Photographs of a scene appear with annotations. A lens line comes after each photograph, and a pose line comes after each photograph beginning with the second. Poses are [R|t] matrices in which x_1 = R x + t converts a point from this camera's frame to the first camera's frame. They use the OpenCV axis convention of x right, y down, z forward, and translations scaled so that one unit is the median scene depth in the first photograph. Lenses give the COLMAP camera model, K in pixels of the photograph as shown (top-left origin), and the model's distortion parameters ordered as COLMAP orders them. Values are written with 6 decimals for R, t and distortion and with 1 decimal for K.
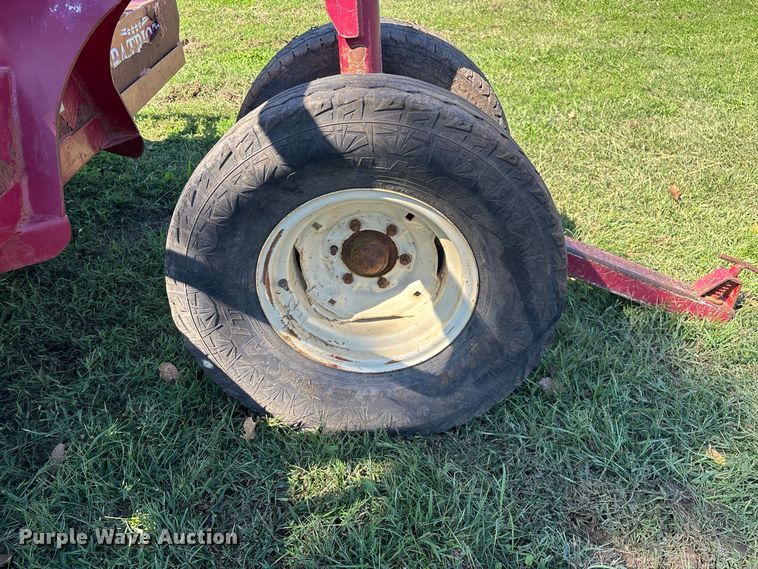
lens RADIAL K [[571.3, 0, 380.3], [0, 571.3, 290.2], [0, 0, 1]] dist [0.049546, -0.054907]
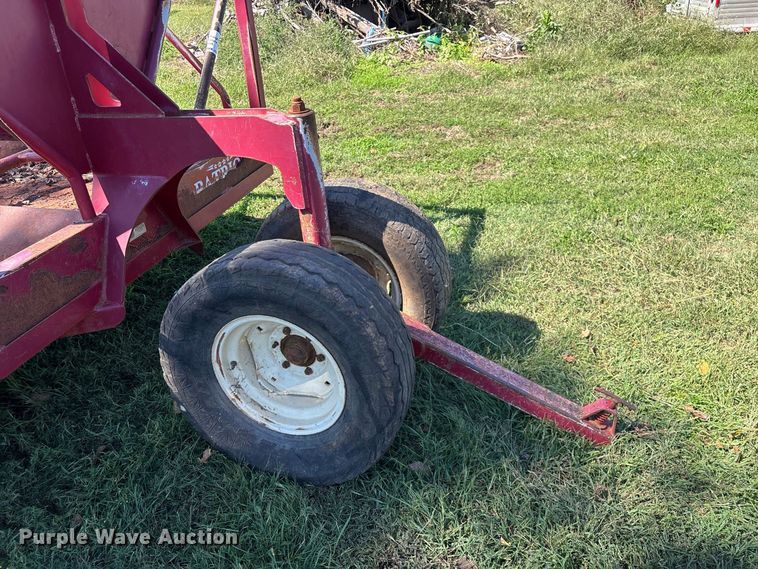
lens RADIAL K [[571.3, 0, 380.5], [0, 571.3, 280.1], [0, 0, 1]] dist [0.049546, -0.054907]
pose [[0.951925, 0.111344, -0.285380, 0.599187], [-0.134652, 0.988867, -0.063334, -0.184116], [0.275151, 0.098717, 0.956320, -0.365438]]
